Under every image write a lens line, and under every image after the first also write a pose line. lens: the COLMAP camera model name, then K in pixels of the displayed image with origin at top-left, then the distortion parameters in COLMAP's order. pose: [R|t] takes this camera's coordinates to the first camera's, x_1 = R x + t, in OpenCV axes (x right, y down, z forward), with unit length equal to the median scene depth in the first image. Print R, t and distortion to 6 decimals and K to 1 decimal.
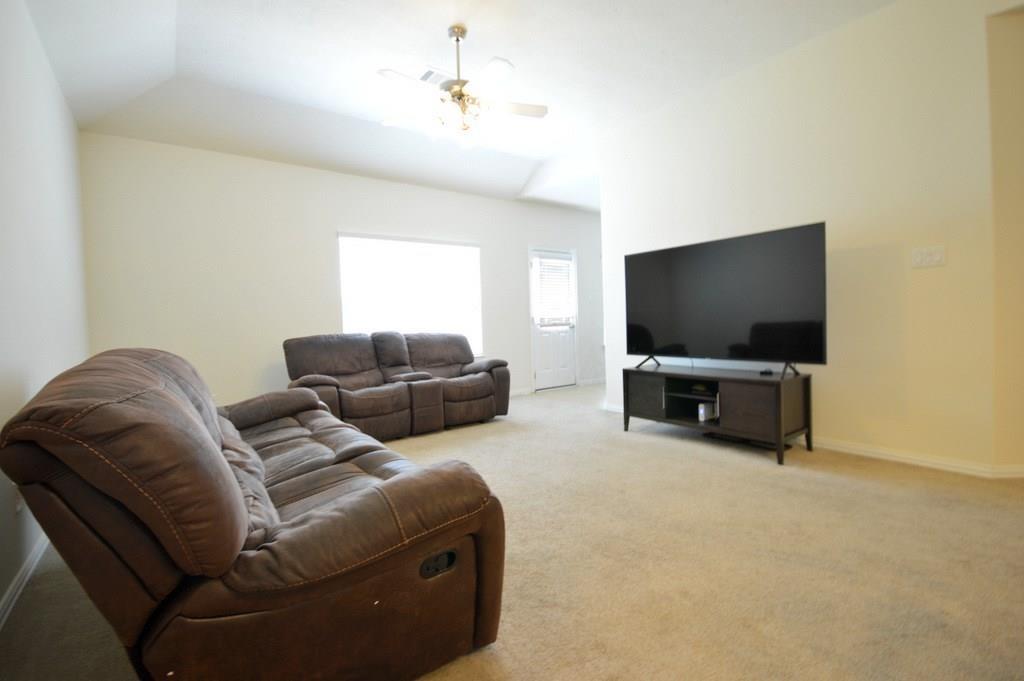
lens RADIAL K [[454.4, 0, 512.0], [0, 454.4, 340.5], [0, 0, 1]] dist [0.003236, -0.004095]
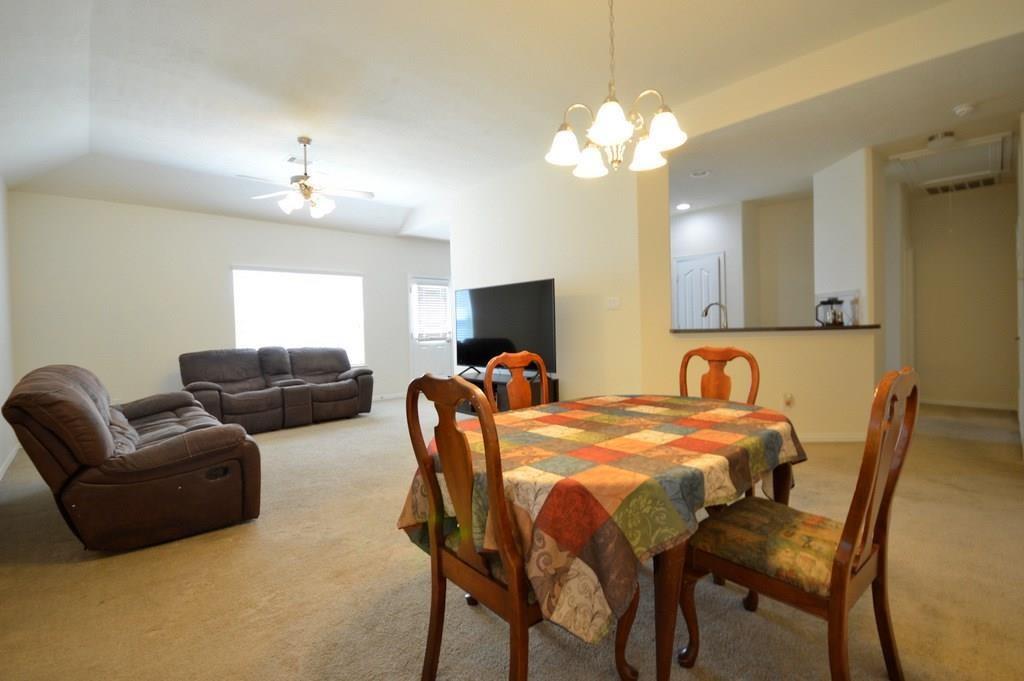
lens RADIAL K [[454.4, 0, 512.0], [0, 454.4, 340.5], [0, 0, 1]] dist [0.003236, -0.004095]
pose [[0.993954, 0.003996, 0.109725, 0.279582], [-0.002587, 0.999912, -0.012984, -0.025915], [-0.109767, 0.012622, 0.993877, -0.359561]]
